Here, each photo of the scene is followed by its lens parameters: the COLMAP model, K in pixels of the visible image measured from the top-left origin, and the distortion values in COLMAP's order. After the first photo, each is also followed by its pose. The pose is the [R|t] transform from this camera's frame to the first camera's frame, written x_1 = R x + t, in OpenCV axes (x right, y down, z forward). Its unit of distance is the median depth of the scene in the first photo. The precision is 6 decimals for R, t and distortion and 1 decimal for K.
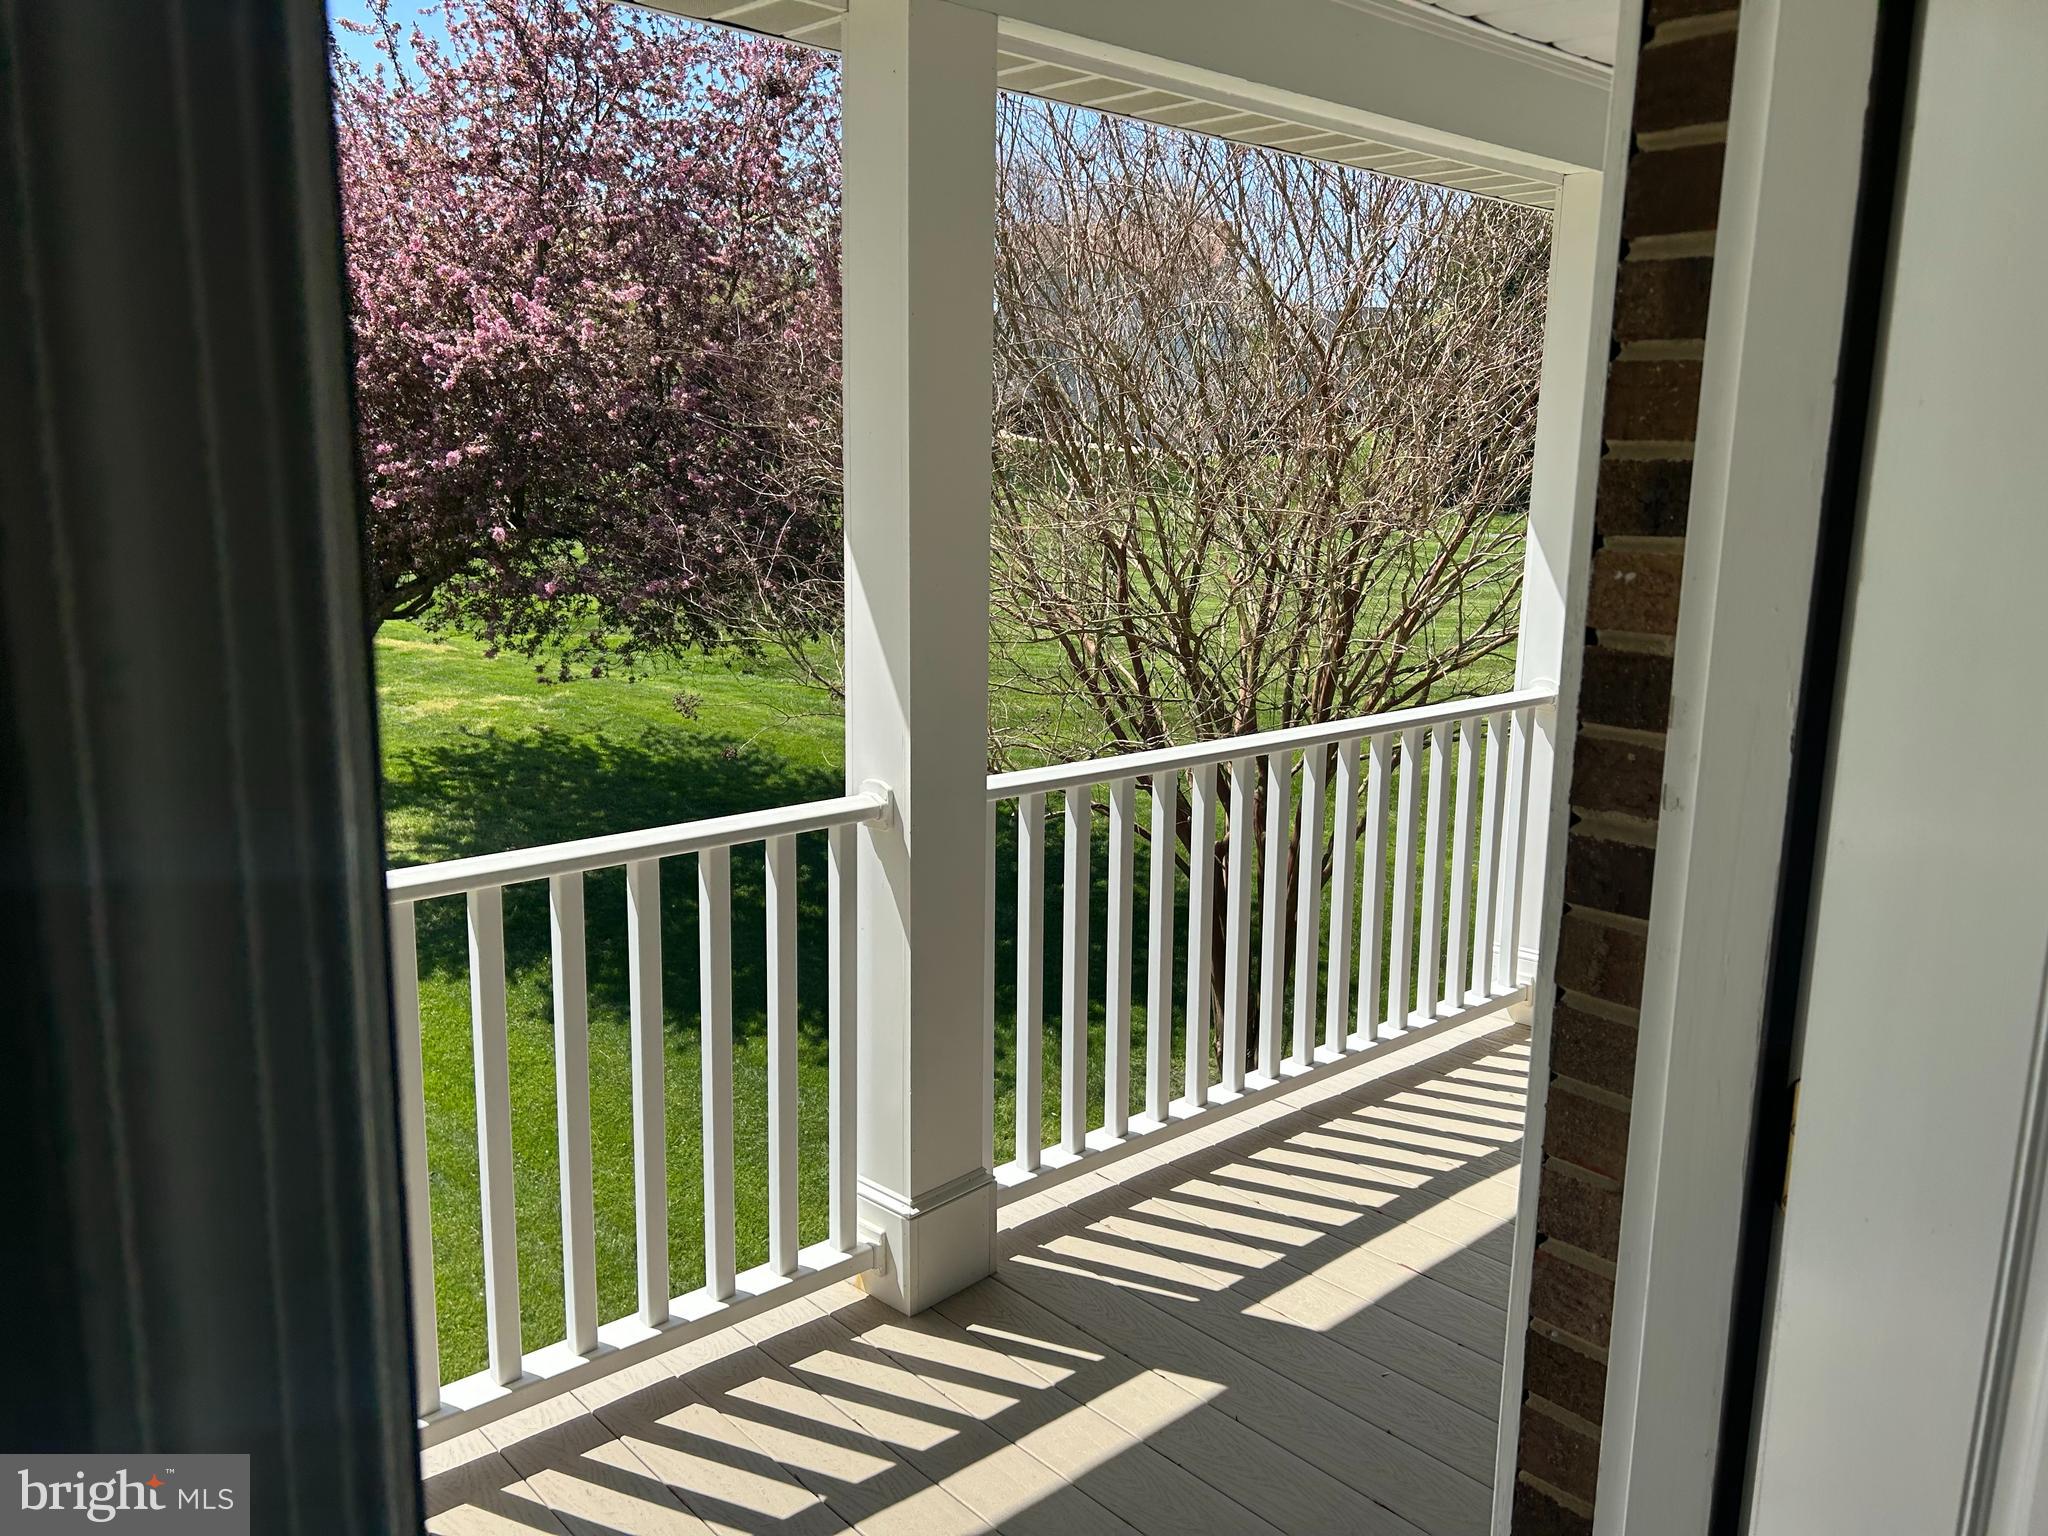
lens RADIAL K [[1547.7, 0, 1025.2], [0, 1547.7, 769.5], [0, 0, 1]] dist [0.050656, -0.037700]
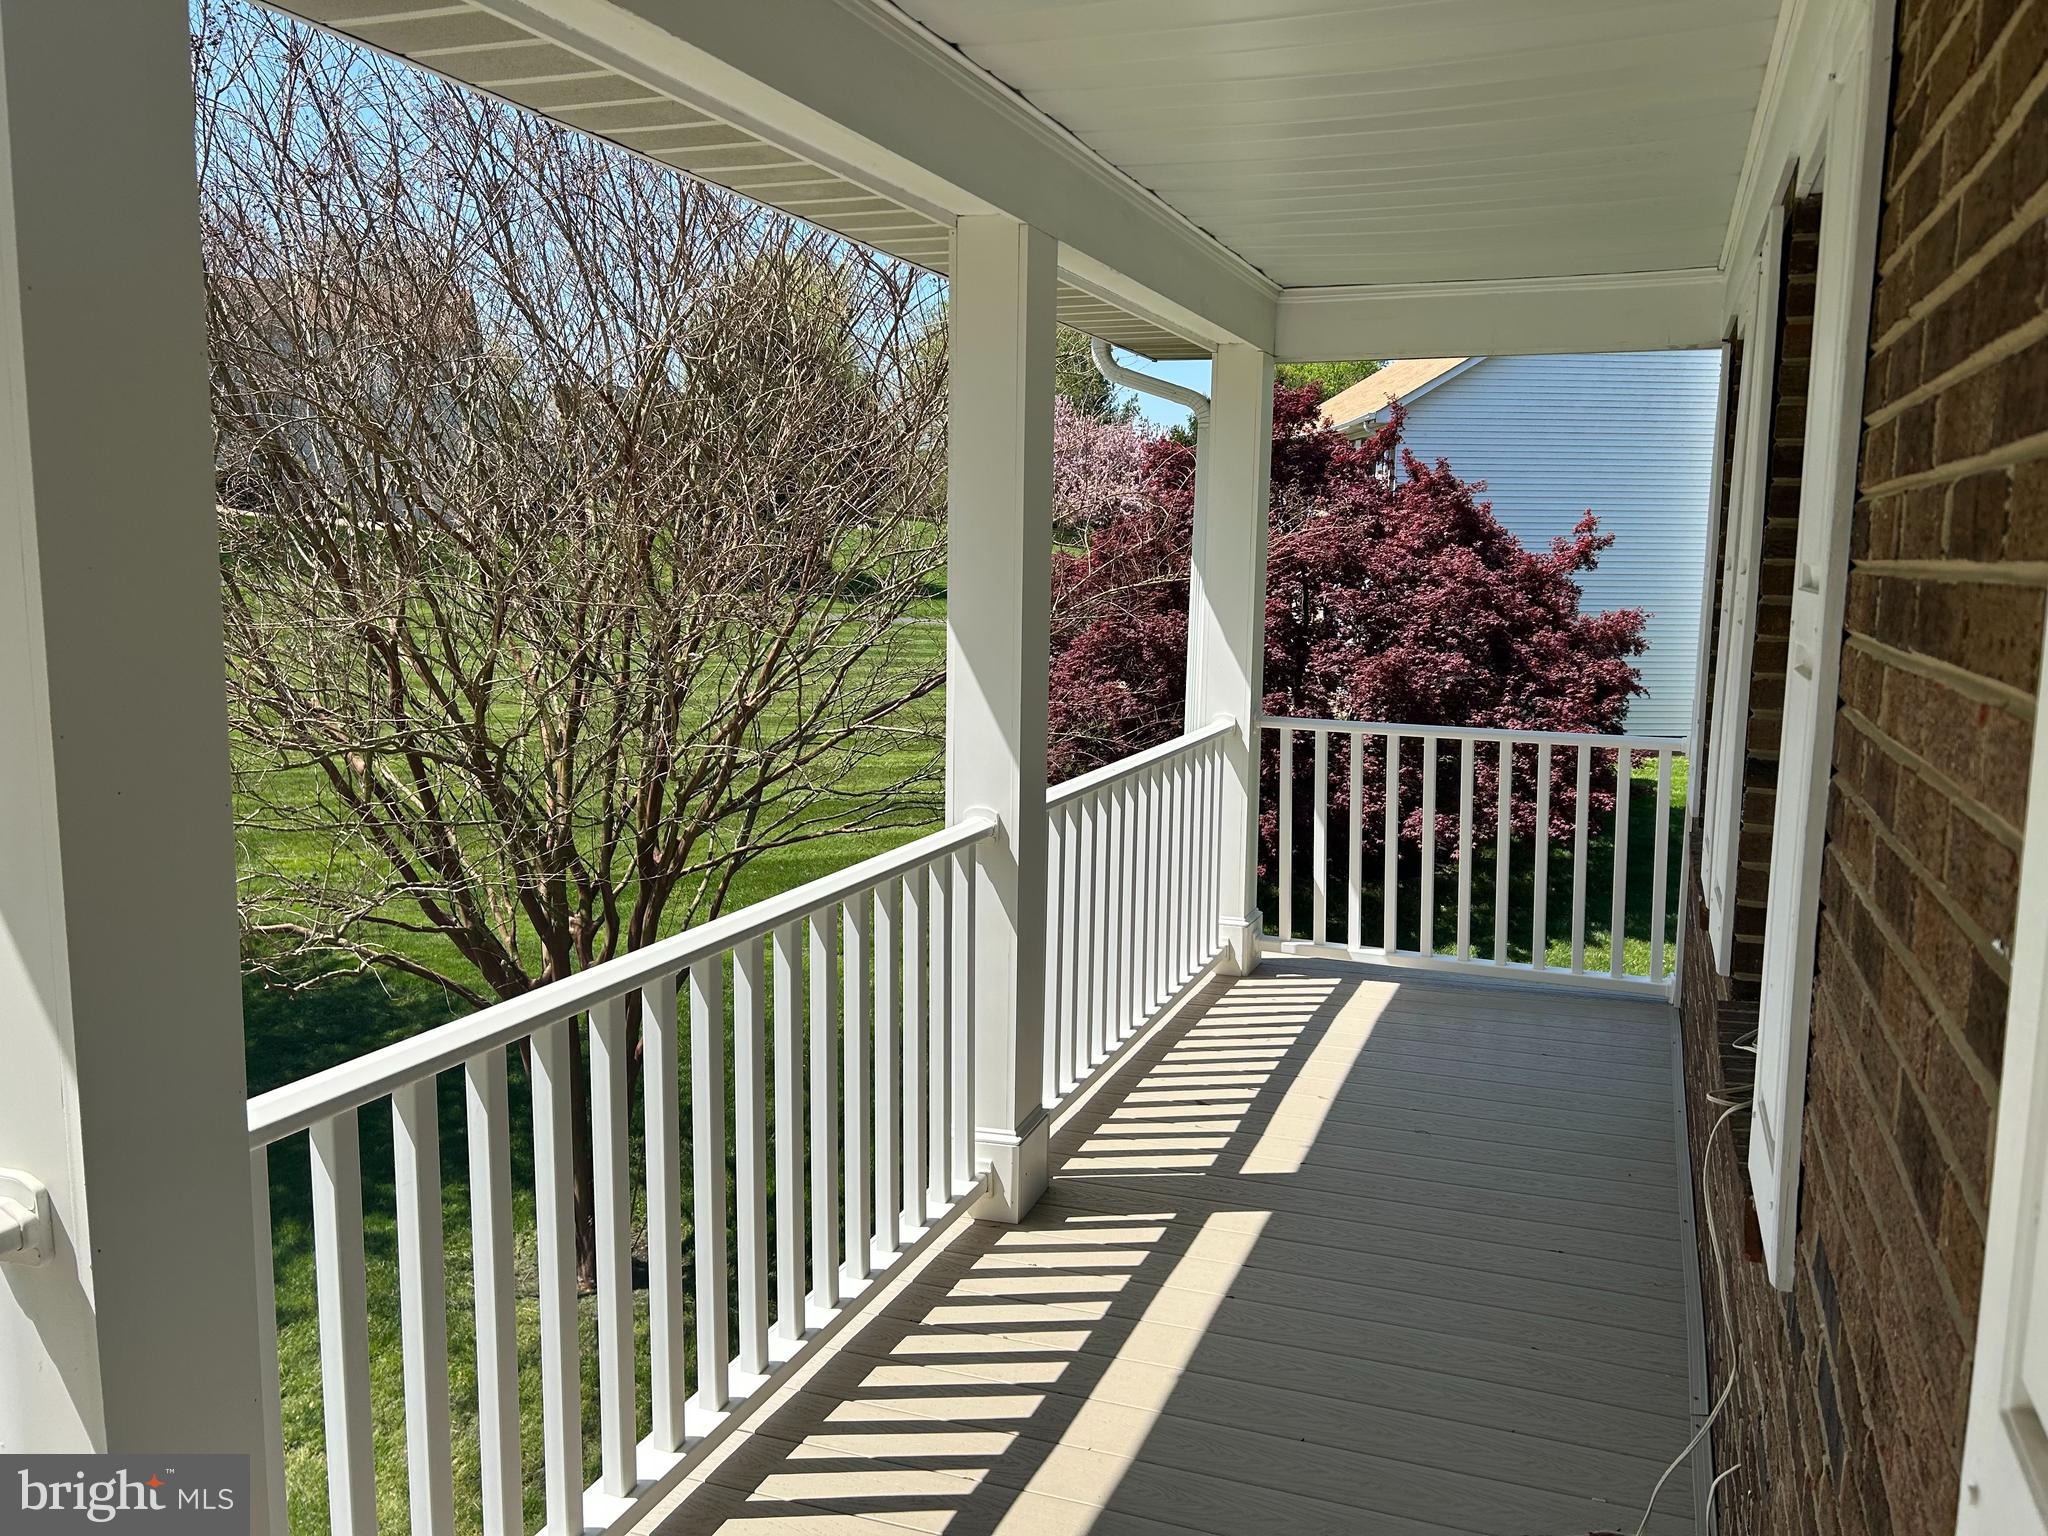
lens RADIAL K [[1547.7, 0, 1035.8], [0, 1547.7, 761.3], [0, 0, 1]] dist [0.050656, -0.037700]
pose [[0.893814, -0.064408, 0.443787, -0.003936], [0.087907, 0.995596, -0.032557, -0.023918], [-0.439736, 0.068112, 0.895540, 0.106635]]
